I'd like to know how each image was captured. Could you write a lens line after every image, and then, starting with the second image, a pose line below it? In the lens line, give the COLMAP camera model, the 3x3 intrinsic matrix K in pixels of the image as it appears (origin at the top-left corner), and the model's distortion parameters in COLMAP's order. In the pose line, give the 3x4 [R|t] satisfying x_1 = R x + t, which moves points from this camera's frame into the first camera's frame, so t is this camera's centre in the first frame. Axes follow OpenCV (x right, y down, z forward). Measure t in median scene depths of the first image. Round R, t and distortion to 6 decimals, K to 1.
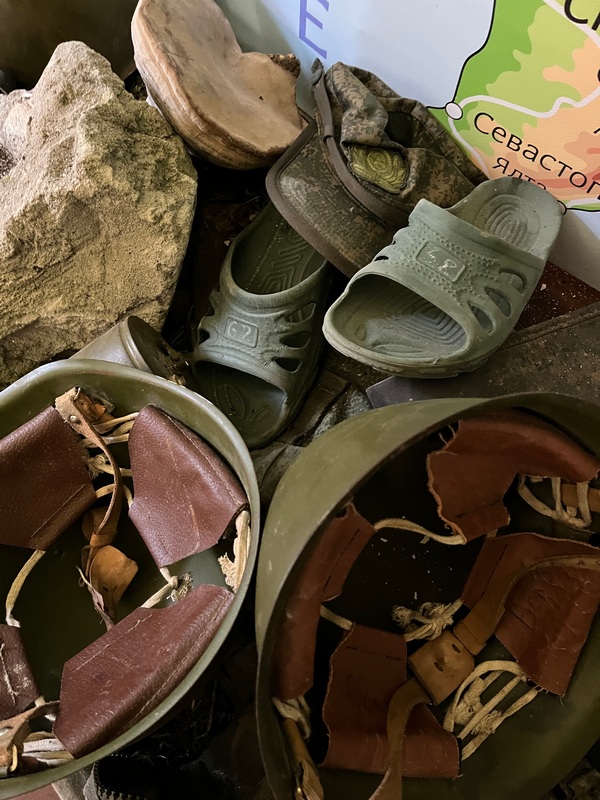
lens RADIAL K [[611.3, 0, 300.0], [0, 611.3, 400.0], [0, 0, 1]] dist [0.081416, -0.134744]
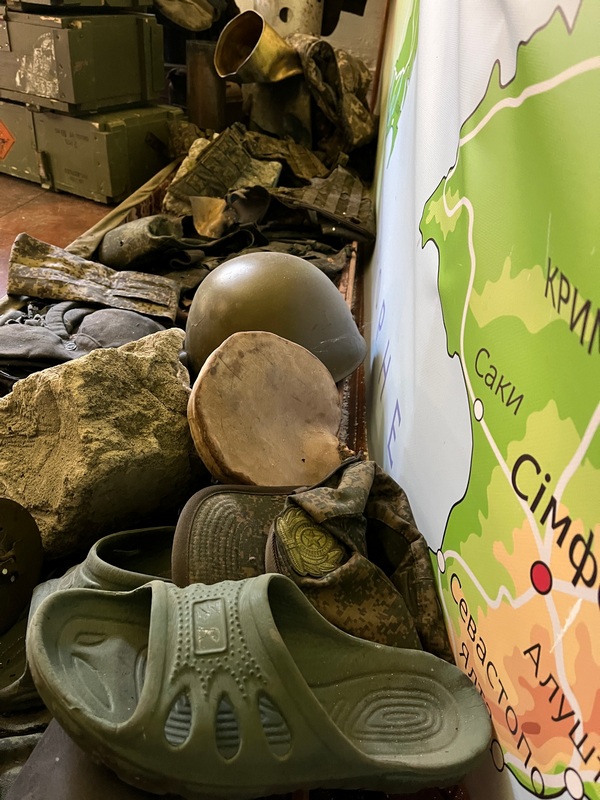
lens RADIAL K [[611.3, 0, 300.0], [0, 611.3, 400.0], [0, 0, 1]] dist [0.081416, -0.134744]
pose [[0.713444, 0.414610, -0.564886, 0.542824], [-0.679089, 0.607842, -0.411542, -0.132777], [0.172732, 0.677220, 0.715218, 0.230745]]
